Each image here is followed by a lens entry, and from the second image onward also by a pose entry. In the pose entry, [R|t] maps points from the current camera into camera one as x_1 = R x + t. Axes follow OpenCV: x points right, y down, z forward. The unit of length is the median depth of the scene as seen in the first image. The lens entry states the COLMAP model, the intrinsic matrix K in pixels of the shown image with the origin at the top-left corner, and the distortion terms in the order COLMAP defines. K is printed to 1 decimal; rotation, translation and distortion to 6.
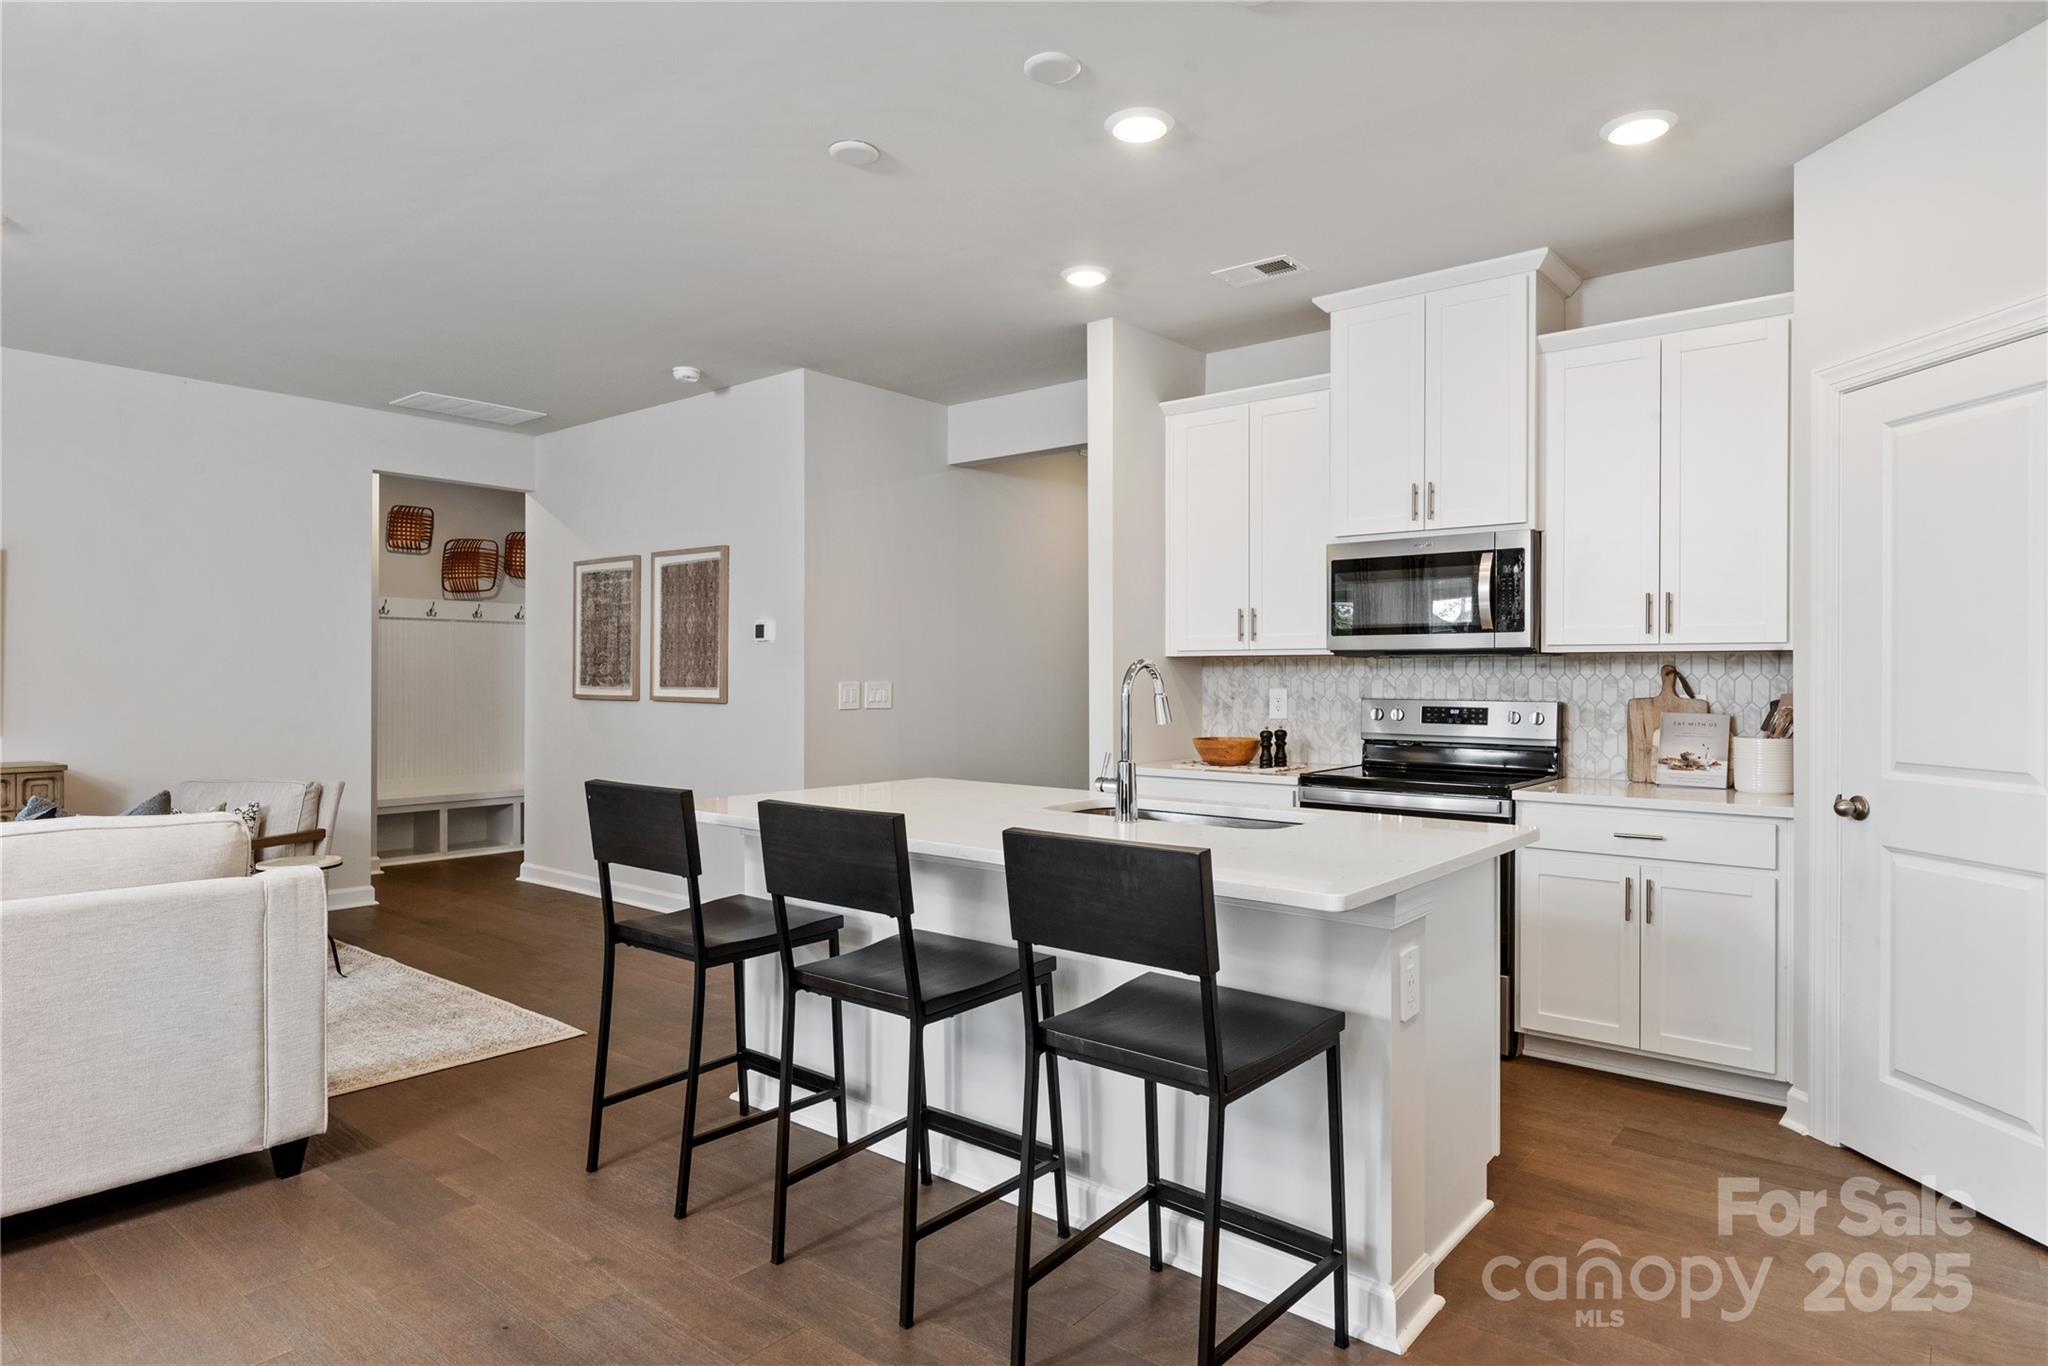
lens RADIAL K [[1169.2, 0, 1022.5], [0, 1169.2, 681.3], [0, 0, 1]] dist [-0.001304, -0.000147]
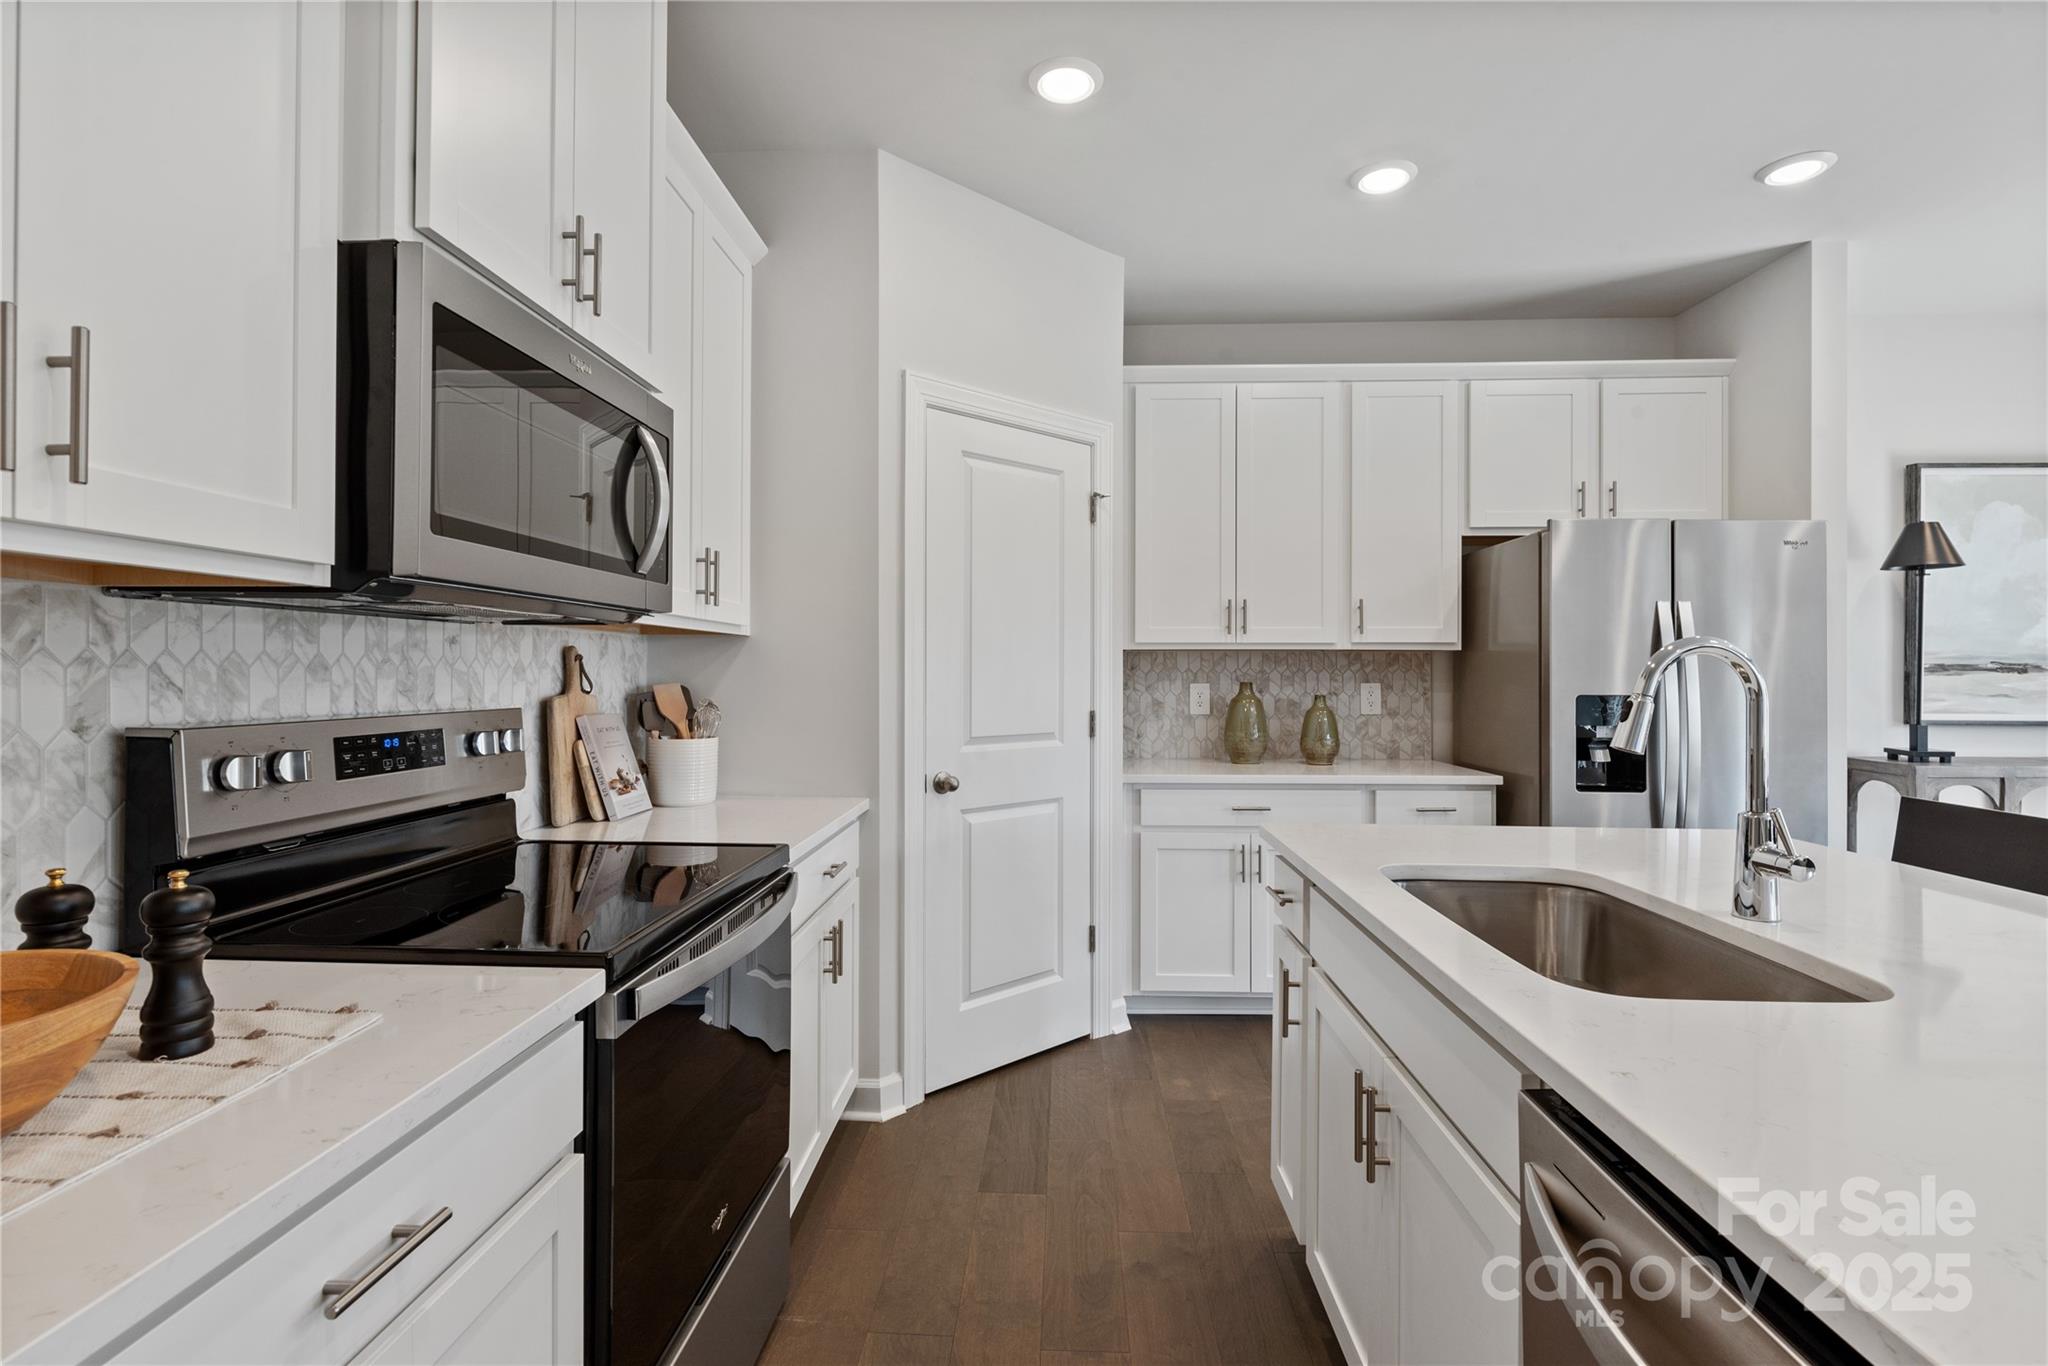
lens RADIAL K [[965.8, 0, 1023.9], [0, 965.8, 664.0], [0, 0, 1]] dist [0.026362, 0.000108]
pose [[-0.595975, -0.008218, 0.802961, -0.059218], [-0.010843, 0.999939, 0.002186, -0.006746], [-0.802930, -0.007404, -0.596027, 1.096926]]
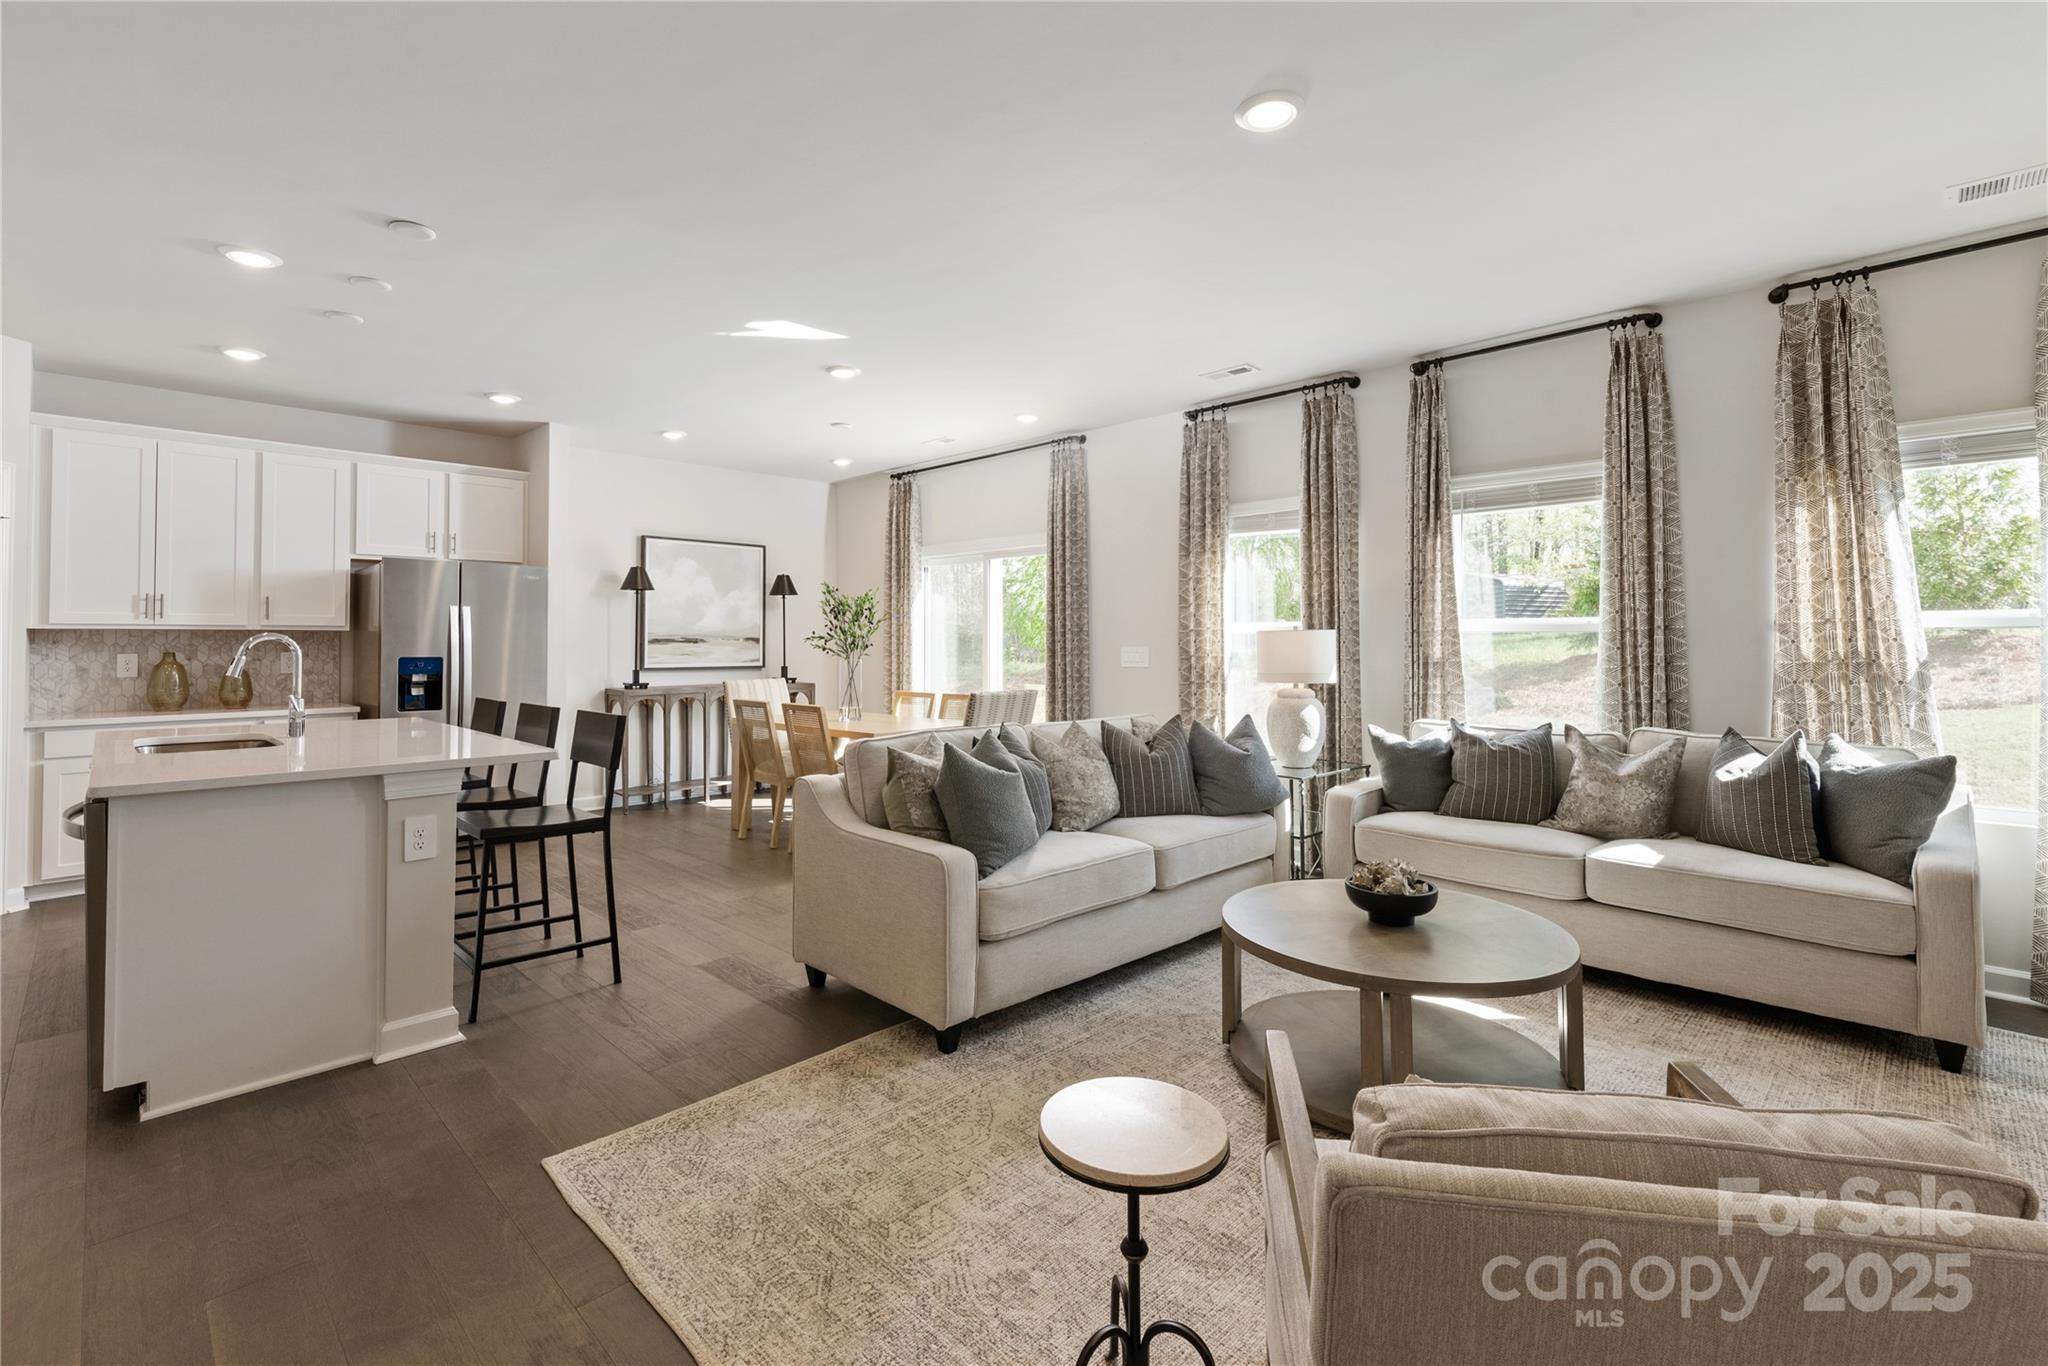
lens RADIAL K [[919.0, 0, 1027.2], [0, 919.0, 633.0], [0, 0, 1]] dist [0.006477, 0.001075]
pose [[-0.995335, -0.013035, 0.095593, -0.489819], [-0.013783, 0.999879, -0.007165, -0.017564], [-0.095488, -0.008450, -0.995395, 1.362378]]
